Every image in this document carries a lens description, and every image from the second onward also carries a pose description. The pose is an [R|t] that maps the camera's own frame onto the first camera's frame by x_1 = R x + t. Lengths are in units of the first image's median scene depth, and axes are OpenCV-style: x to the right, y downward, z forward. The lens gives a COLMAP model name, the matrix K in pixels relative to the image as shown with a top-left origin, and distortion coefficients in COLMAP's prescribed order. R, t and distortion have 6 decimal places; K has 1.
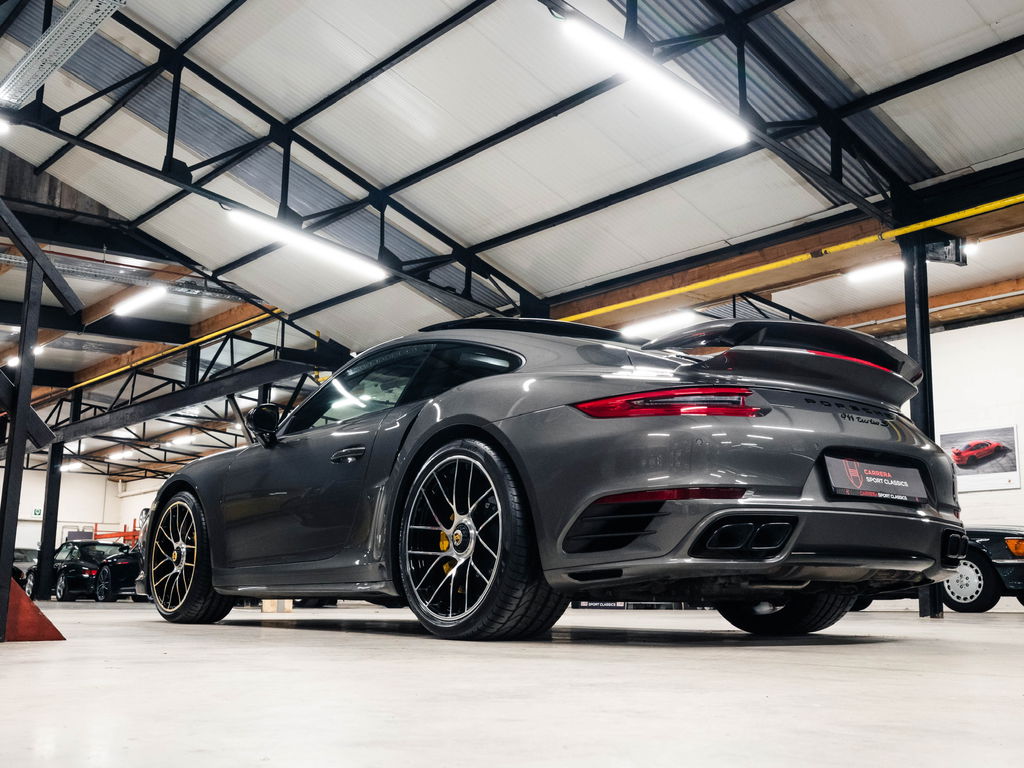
lens RADIAL K [[986.1, 0, 512.0], [0, 986.1, 384.0], [0, 0, 1]] dist [-0.003562, -0.002949]
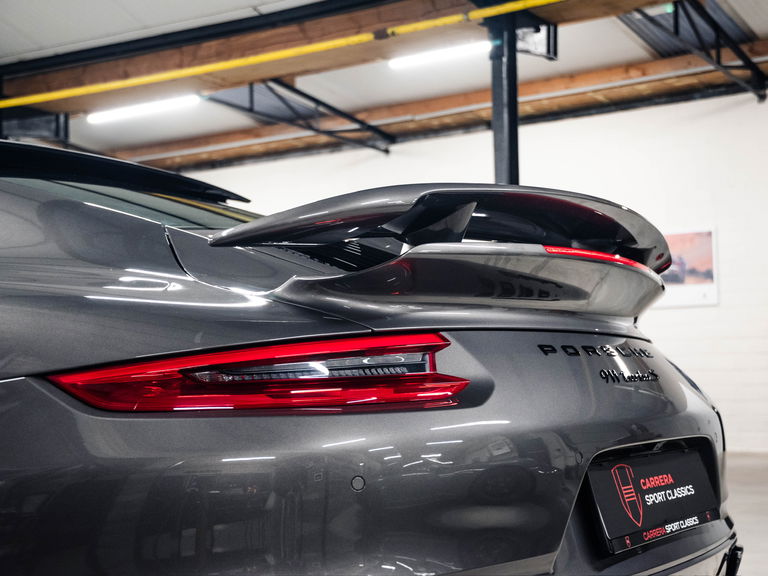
lens RADIAL K [[1126.2, 0, 384.0], [0, 1126.2, 288.0], [0, 0, 1]] dist [-0.028075, 1.556414]
pose [[0.938410, -0.016148, 0.345146, 0.010450], [-0.018703, 0.995069, 0.097406, -0.022650], [-0.345017, -0.097862, 0.933481, 0.170336]]
